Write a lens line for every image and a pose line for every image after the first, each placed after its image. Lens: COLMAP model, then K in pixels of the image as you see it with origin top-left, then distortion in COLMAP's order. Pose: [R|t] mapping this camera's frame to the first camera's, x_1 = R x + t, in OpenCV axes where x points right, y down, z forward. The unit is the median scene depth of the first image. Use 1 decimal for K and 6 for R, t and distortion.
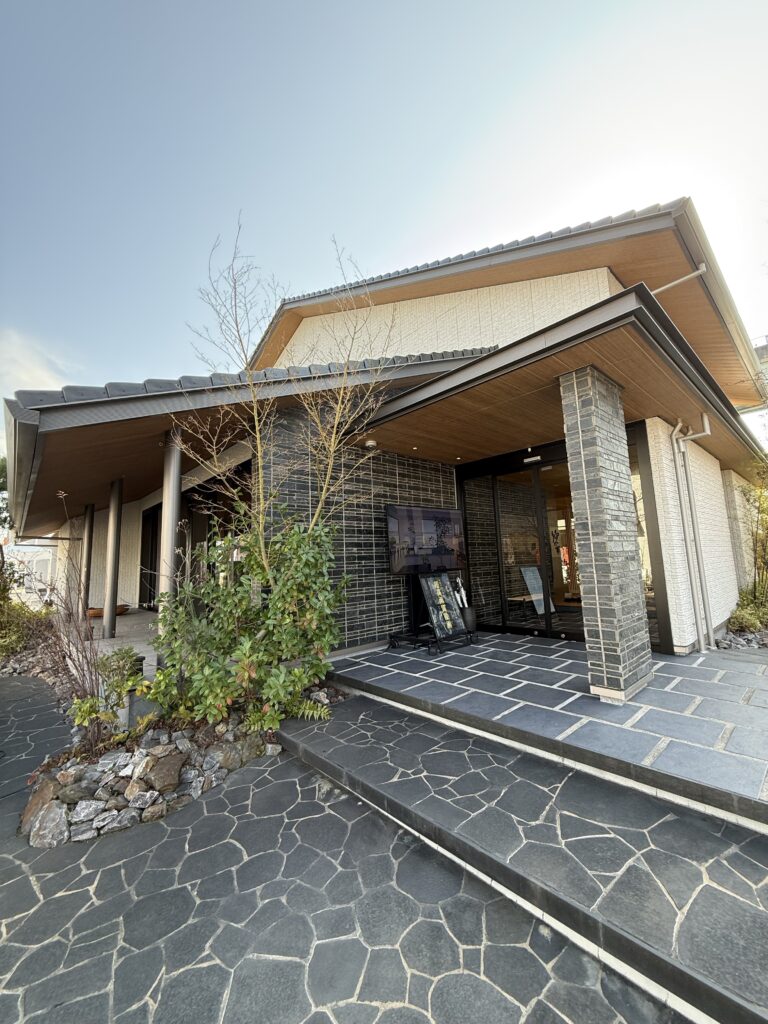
lens RADIAL K [[408.0, 0, 380.2], [0, 408.0, 504.4], [0, 0, 1]] dist [-0.002667, 0.000819]
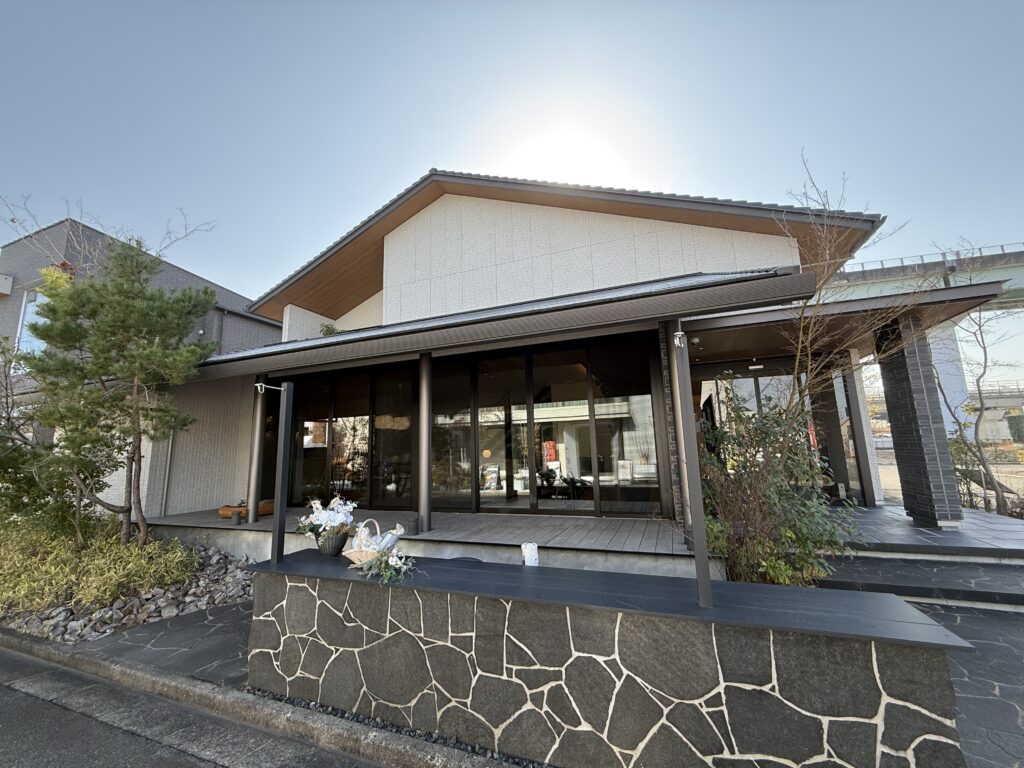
lens RADIAL K [[408.0, 0, 510.1], [0, 408.0, 383.1], [0, 0, 1]] dist [-0.002667, 0.000819]
pose [[0.895405, 0.079626, 0.438075, -1.016053], [-0.061580, 0.996570, -0.055275, 0.068512], [-0.440974, 0.022517, 0.897238, 0.197543]]
